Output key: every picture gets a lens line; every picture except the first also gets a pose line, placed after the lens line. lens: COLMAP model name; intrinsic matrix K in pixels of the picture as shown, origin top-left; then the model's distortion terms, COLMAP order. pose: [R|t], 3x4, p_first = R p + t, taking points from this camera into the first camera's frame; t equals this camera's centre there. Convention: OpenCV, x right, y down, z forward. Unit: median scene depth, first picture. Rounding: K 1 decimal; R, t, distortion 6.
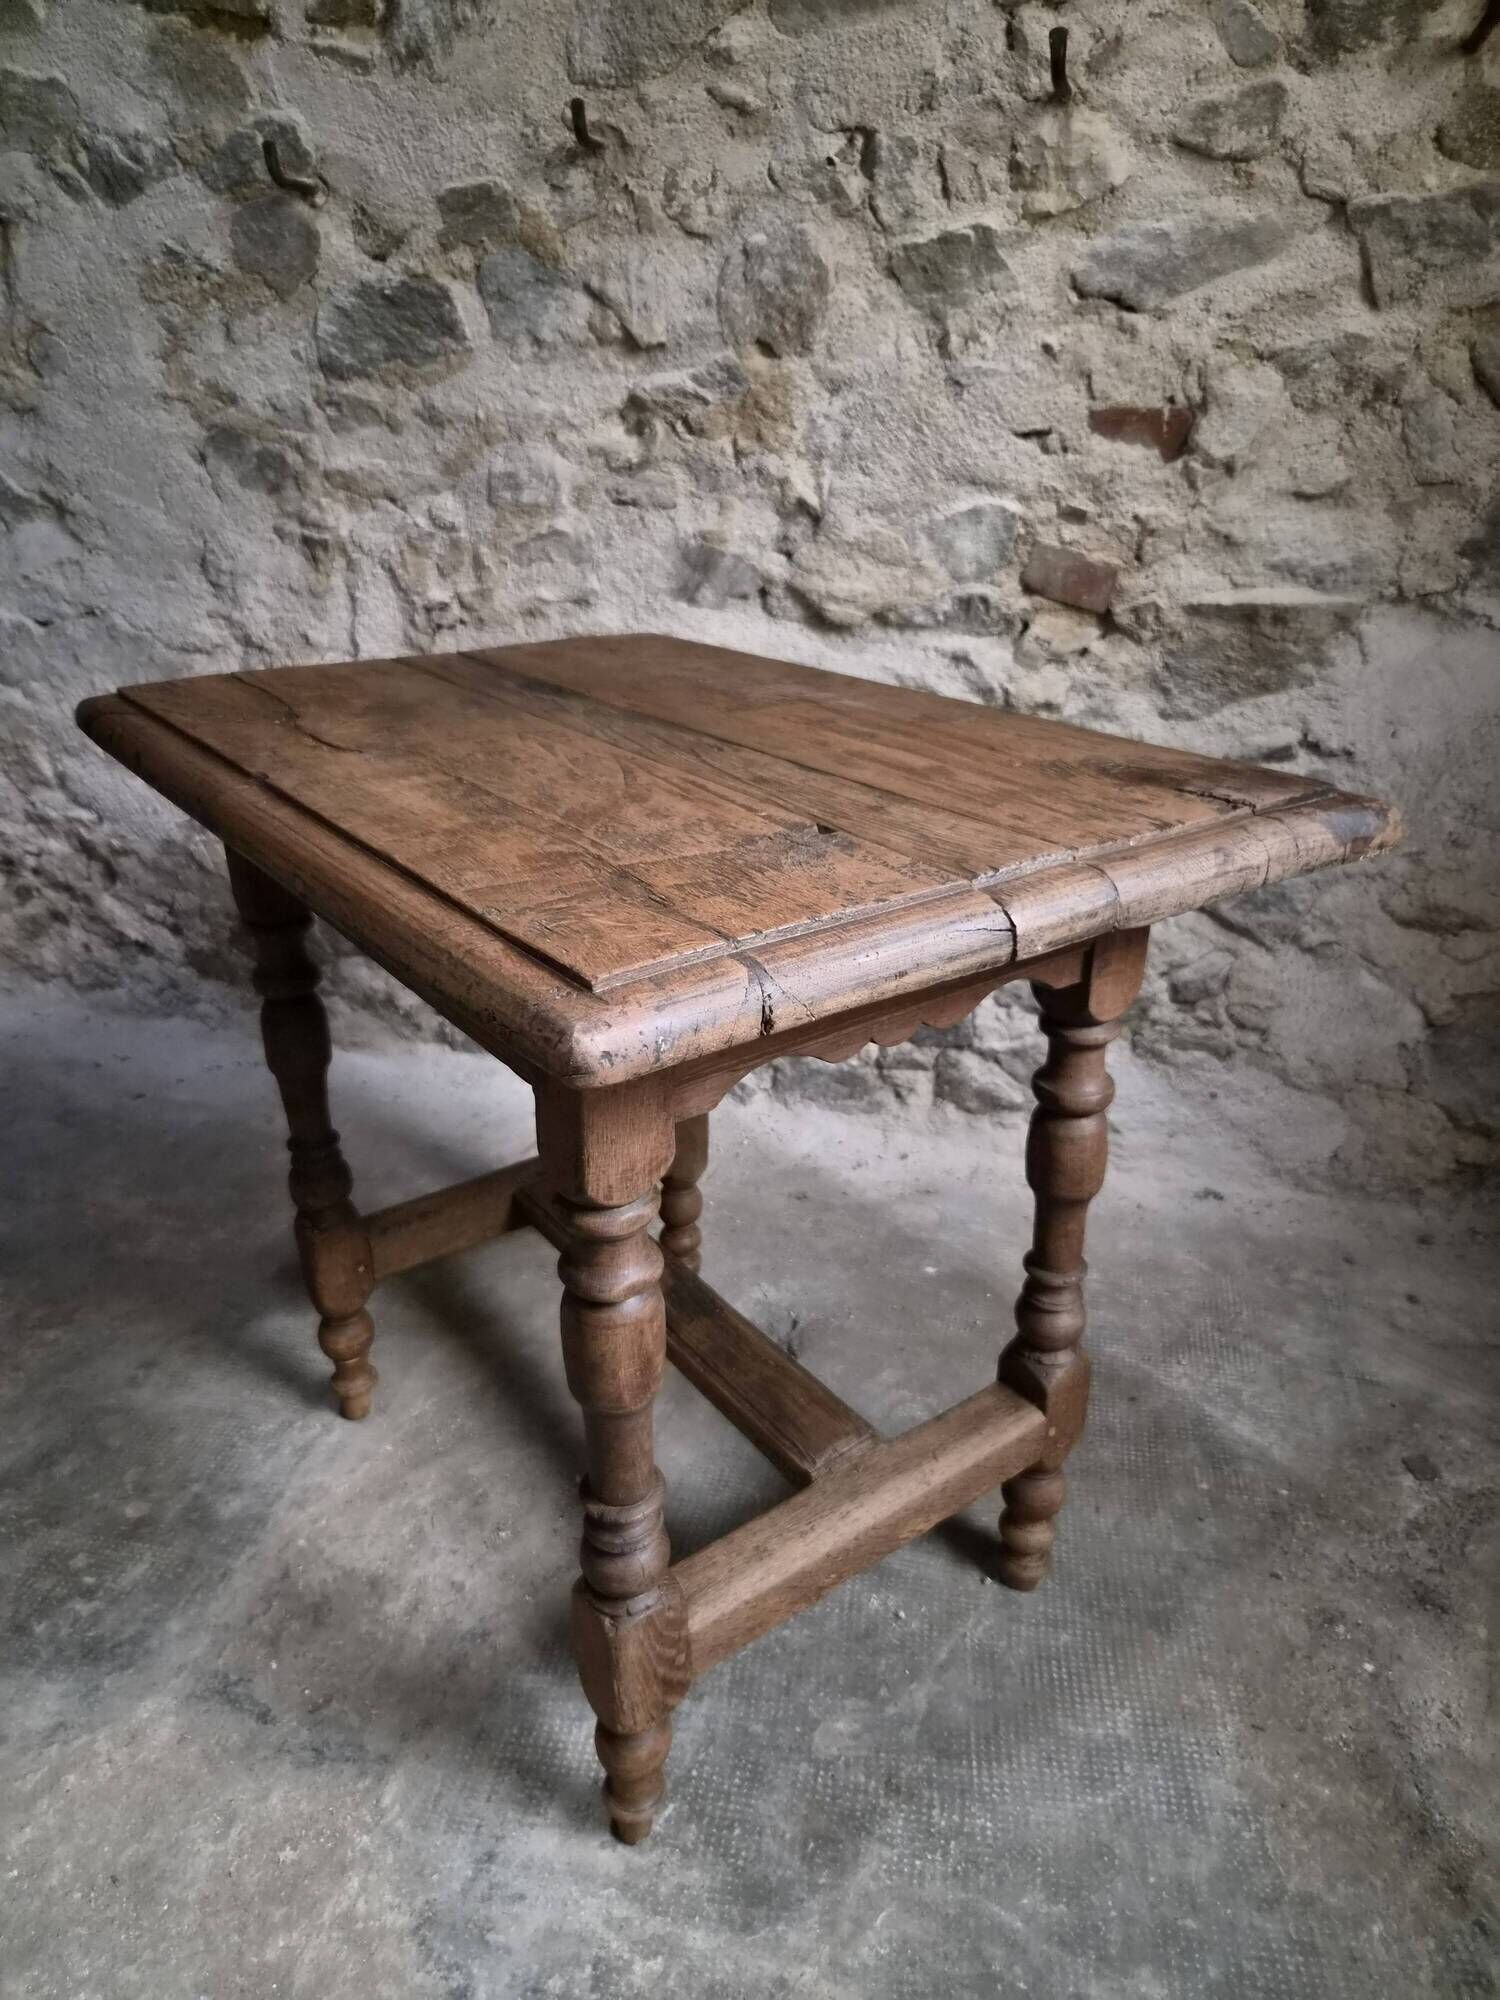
lens RADIAL K [[1351.2, 0, 744.2], [0, 1351.2, 1002.4], [0, 0, 1]] dist [0.051766, -0.044060]
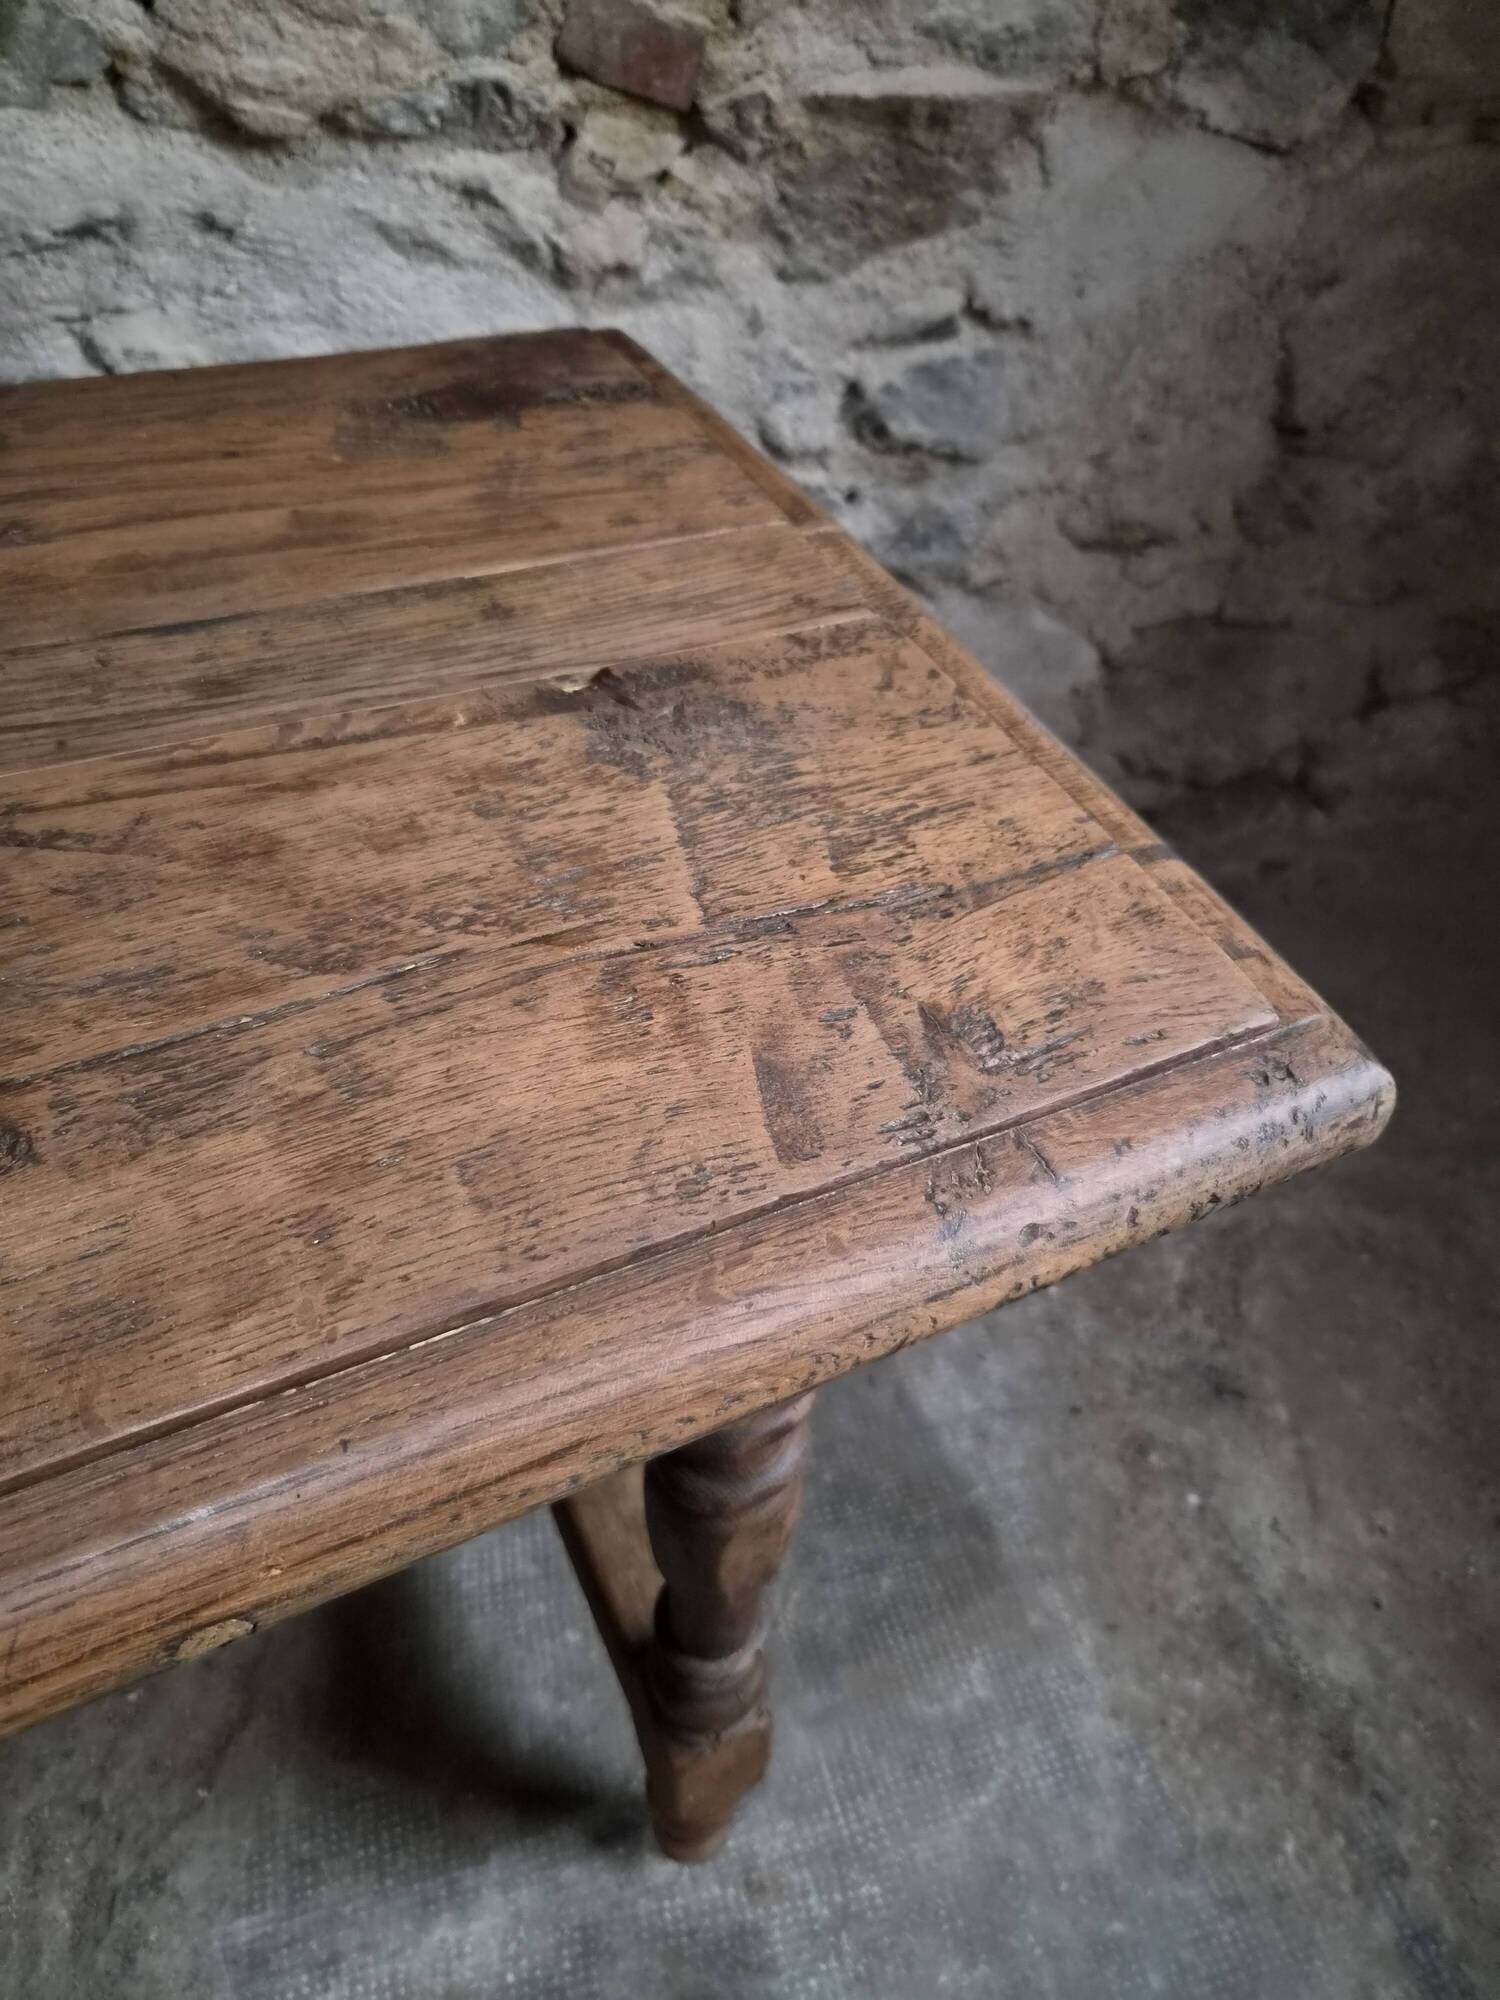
lens RADIAL K [[1367.9, 0, 741.2], [0, 1367.9, 990.4], [0, 0, 1]] dist [0.049041, -0.047338]
pose [[0.920466, -0.237539, 0.310352, -0.017246], [0.114823, 0.923417, 0.366220, -0.136901], [-0.373576, -0.301457, 0.877248, 0.282626]]
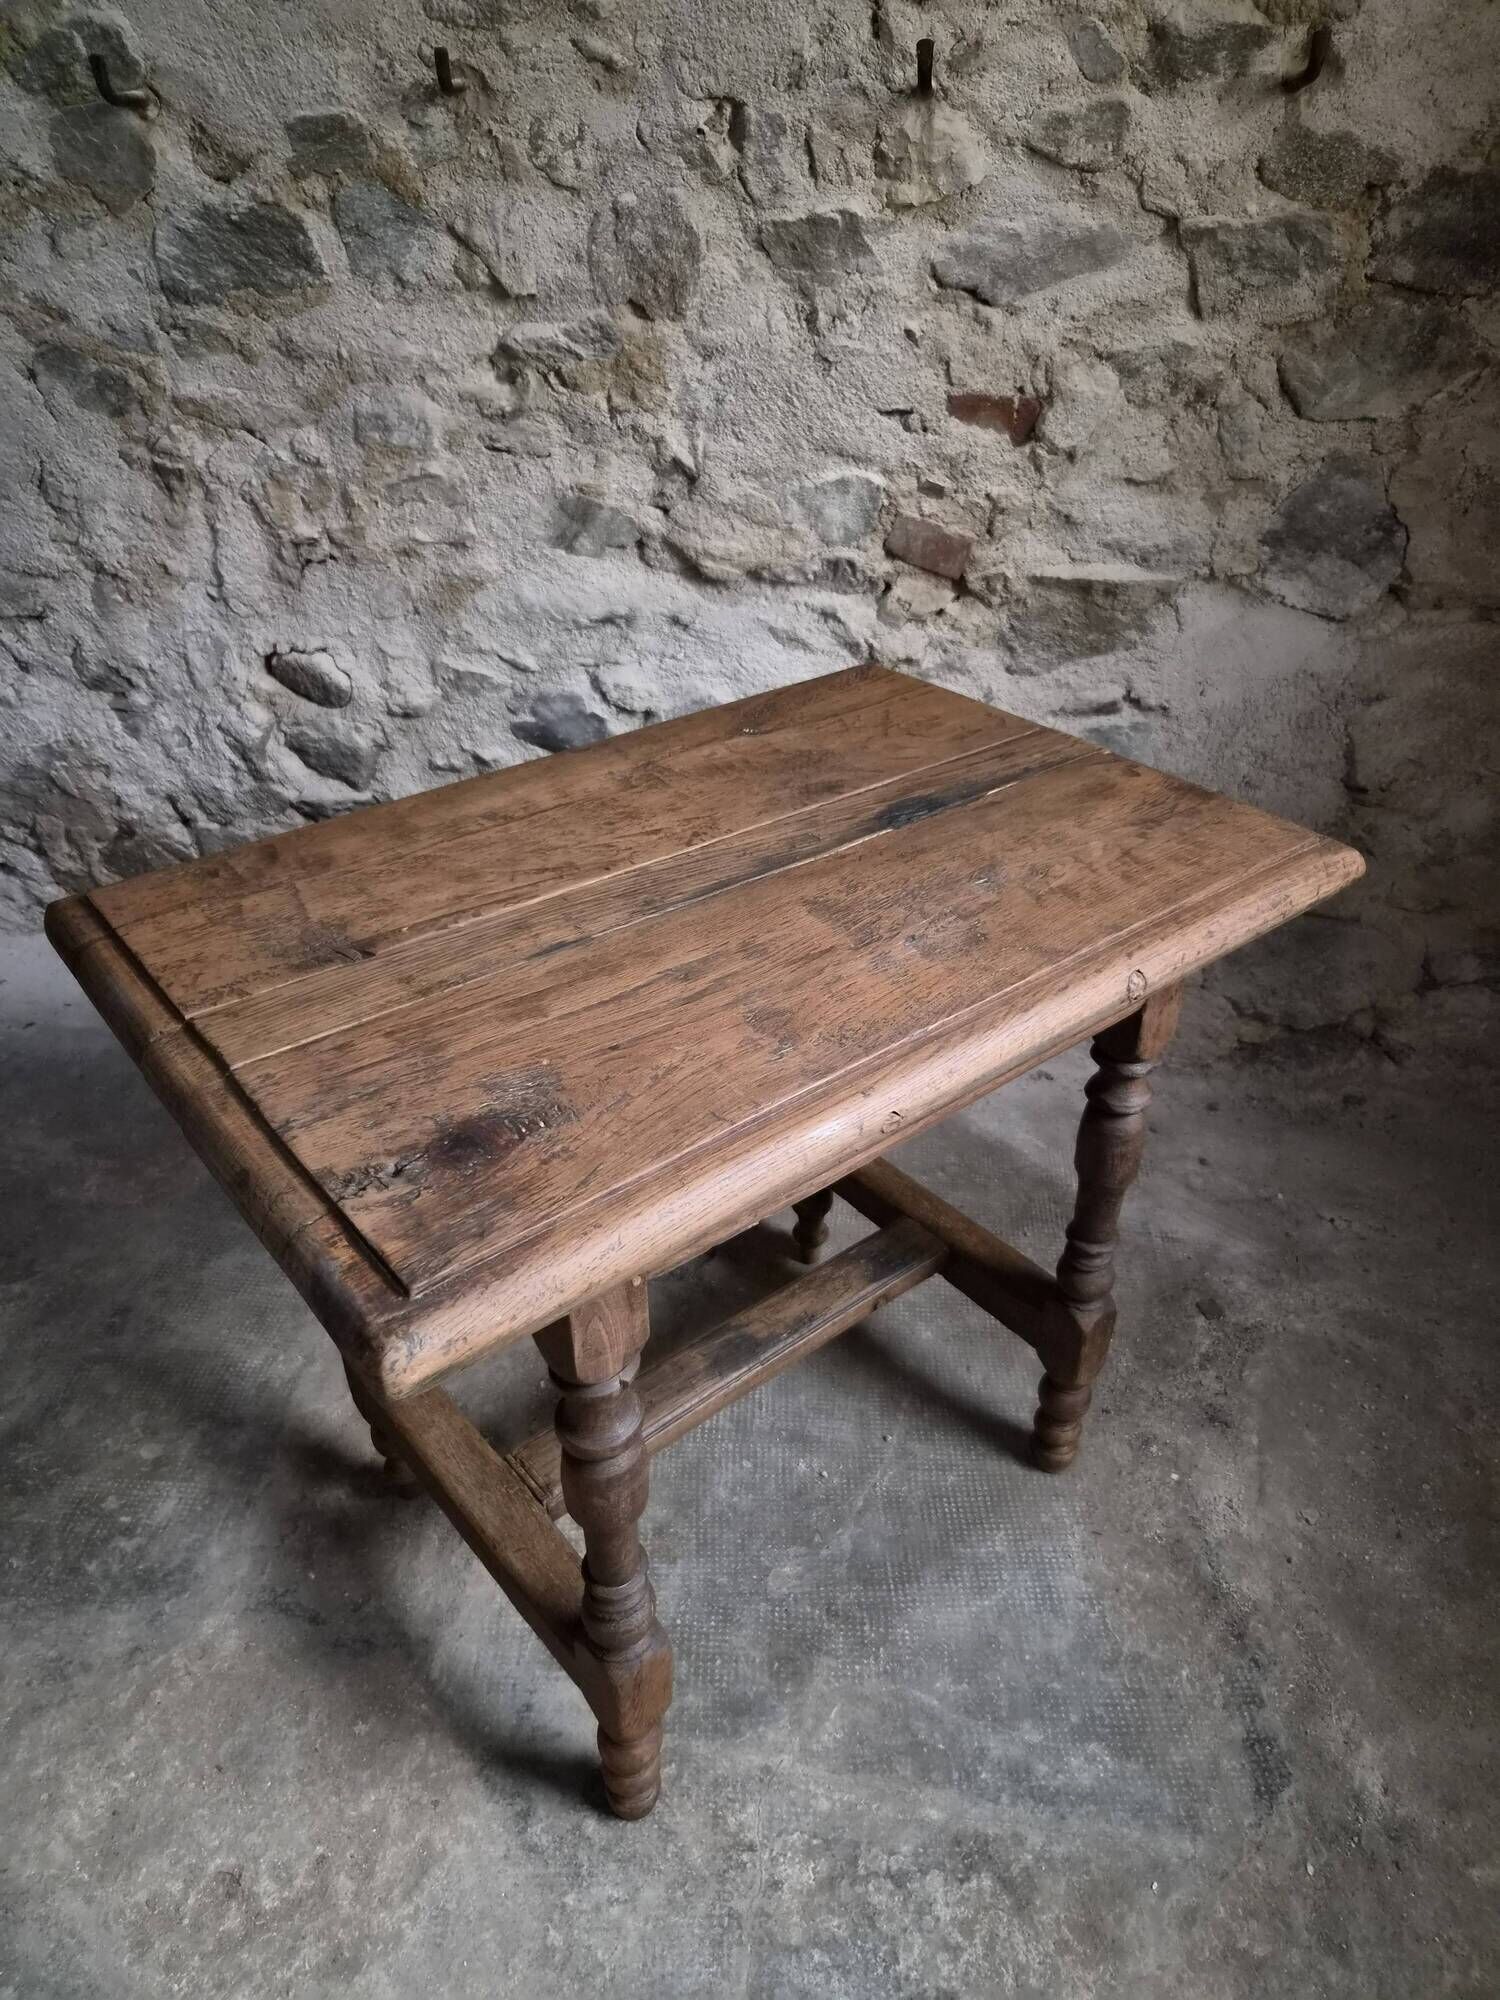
lens RADIAL K [[1344.9, 0, 766.8], [0, 1344.9, 1002.1], [0, 0, 1]] dist [0.059511, -0.047273]
pose [[0.986462, -0.055530, 0.154299, -0.076311], [0.028784, 0.984947, 0.170442, -0.139591], [-0.161441, -0.163693, 0.973212, -0.096770]]
